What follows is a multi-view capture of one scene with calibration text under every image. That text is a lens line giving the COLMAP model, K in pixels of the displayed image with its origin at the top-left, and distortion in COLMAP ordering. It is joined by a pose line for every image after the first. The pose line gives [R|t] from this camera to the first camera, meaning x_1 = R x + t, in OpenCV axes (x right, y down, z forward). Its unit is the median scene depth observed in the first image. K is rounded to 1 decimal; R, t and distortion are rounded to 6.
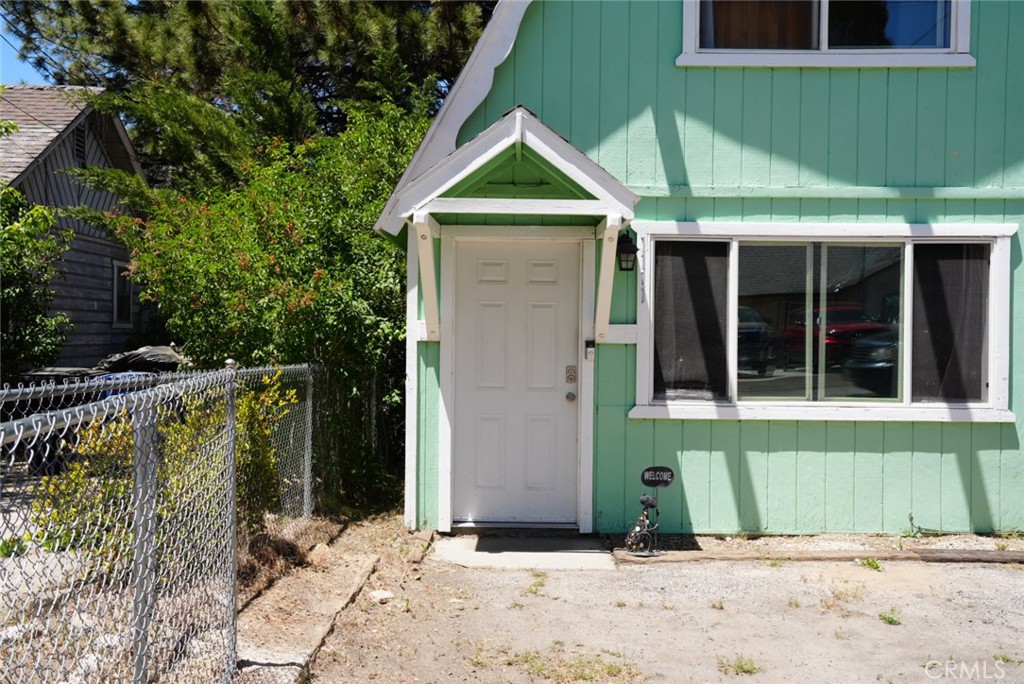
lens RADIAL K [[1019.2, 0, 519.2], [0, 1019.2, 339.2], [0, 0, 1]] dist [0.035090, 0.000000]
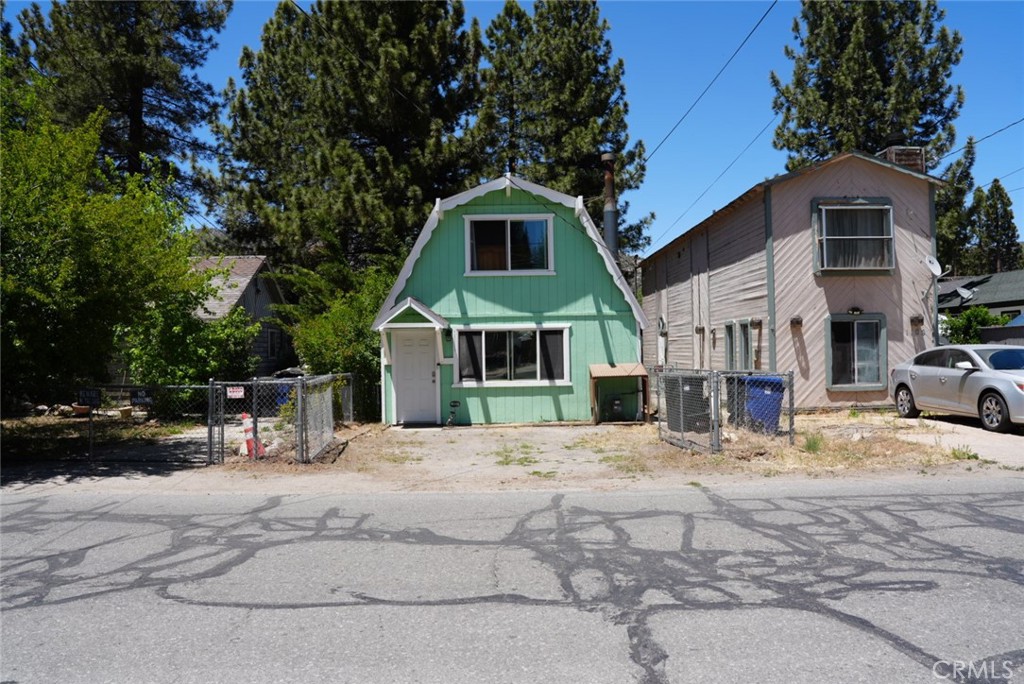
lens RADIAL K [[703.7, 0, 506.1], [0, 703.7, 336.8], [0, 0, 1]] dist [-0.110008, 0.074672]
pose [[0.999667, -0.025818, -0.000110, 0.280879], [0.025808, 0.999372, -0.024271, -0.022604], [0.000736, 0.024260, 0.999705, -1.181174]]
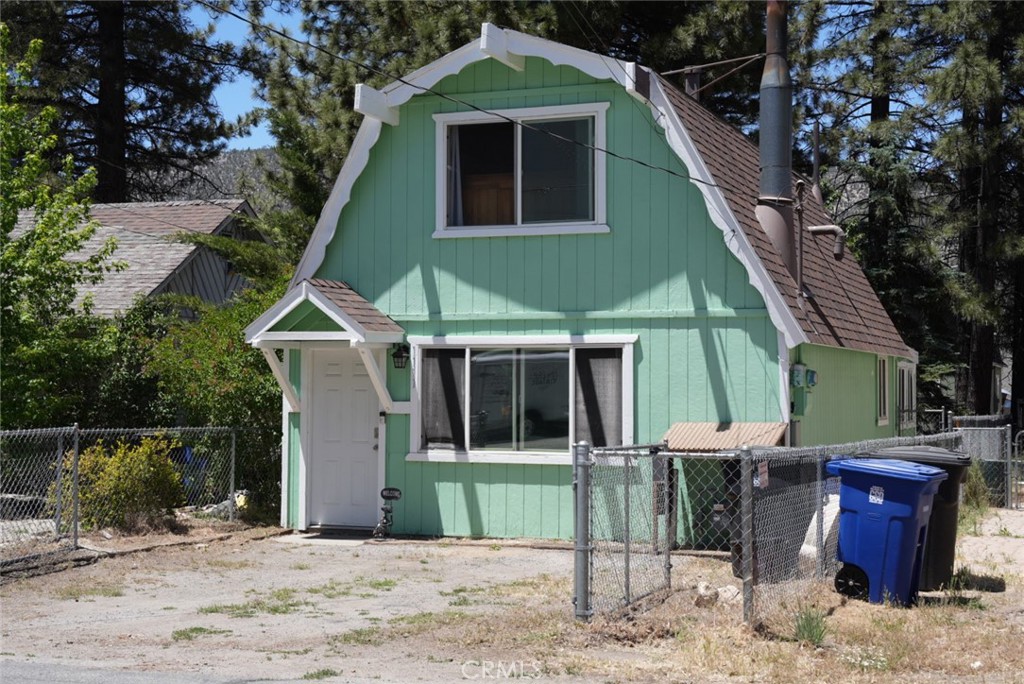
lens RADIAL K [[1475.1, 0, 512.9], [0, 1475.1, 342.4], [0, 0, 1]] dist [0.213862, 0.000000]
pose [[0.933673, -0.016891, -0.357729, 1.085618], [0.003100, 0.999231, -0.039091, -0.016109], [0.358114, 0.035389, 0.933007, -1.089063]]
